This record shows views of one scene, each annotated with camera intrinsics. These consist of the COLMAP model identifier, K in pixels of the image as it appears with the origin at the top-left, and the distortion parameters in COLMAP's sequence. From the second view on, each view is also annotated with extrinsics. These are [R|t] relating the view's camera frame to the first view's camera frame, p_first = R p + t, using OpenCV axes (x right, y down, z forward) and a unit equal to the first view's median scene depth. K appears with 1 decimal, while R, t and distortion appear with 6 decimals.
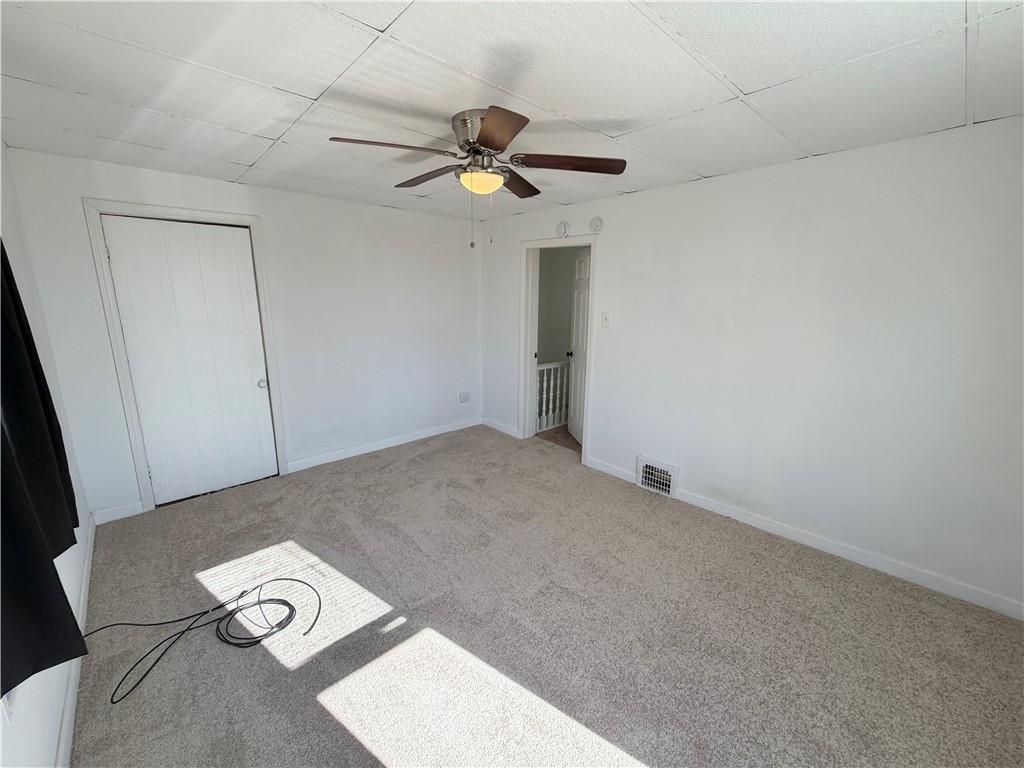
lens RADIAL K [[410.0, 0, 506.7], [0, 410.0, 385.0], [0, 0, 1]] dist [-0.000164, 0.000215]
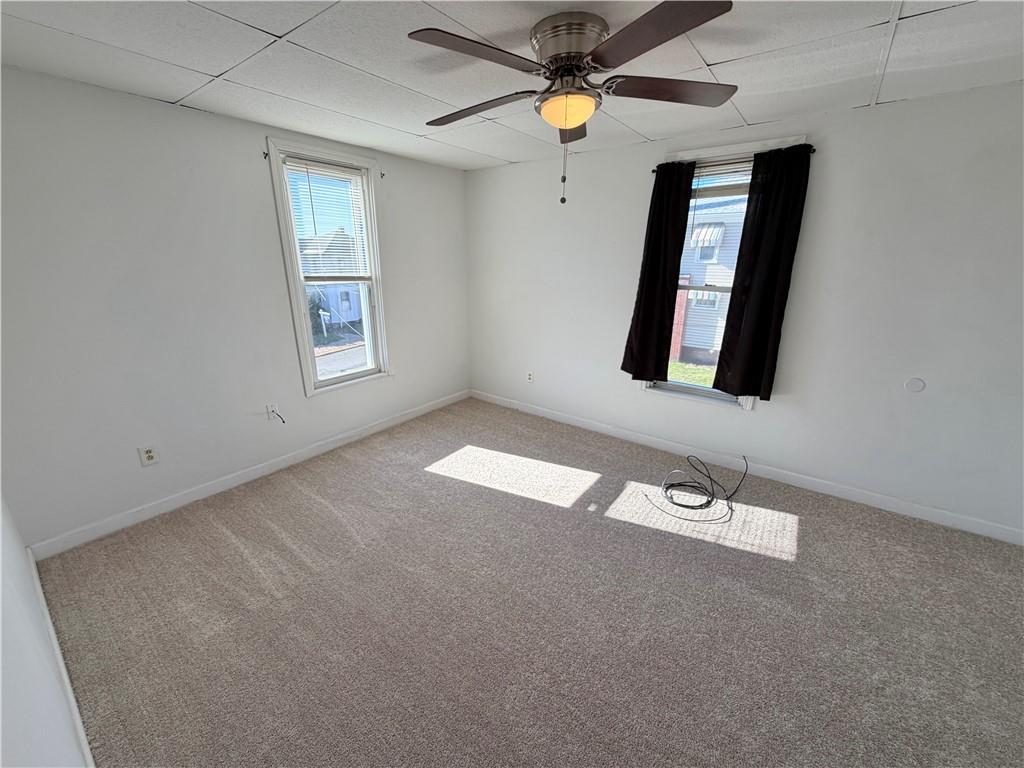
lens RADIAL K [[410.0, 0, 506.7], [0, 410.0, 385.0], [0, 0, 1]] dist [-0.000164, 0.000215]
pose [[-0.983584, 0.045837, -0.174530, 0.153798], [-0.047037, 0.868635, 0.493215, -0.284605], [0.174210, 0.493328, -0.852220, 1.318567]]
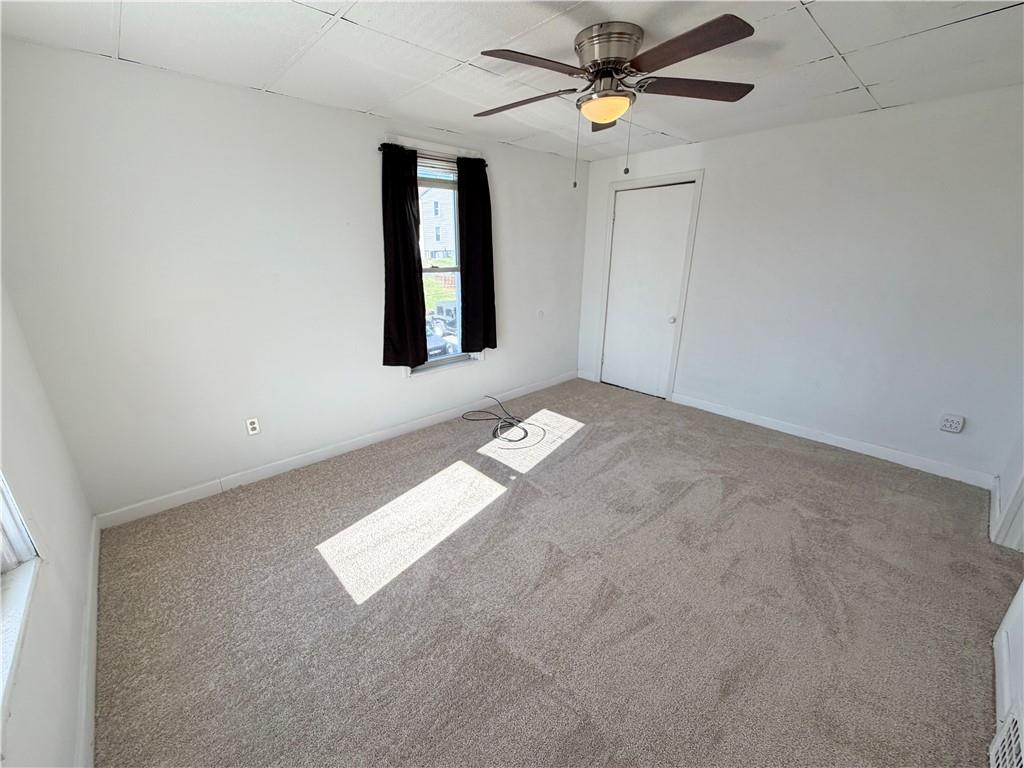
lens RADIAL K [[410.0, 0, 506.7], [0, 410.0, 385.0], [0, 0, 1]] dist [-0.000164, 0.000215]
pose [[0.003982, 0.313405, -0.949611, 0.688446], [-0.214079, 0.927870, 0.305332, -0.101980], [0.976808, 0.202076, 0.070788, 0.571334]]
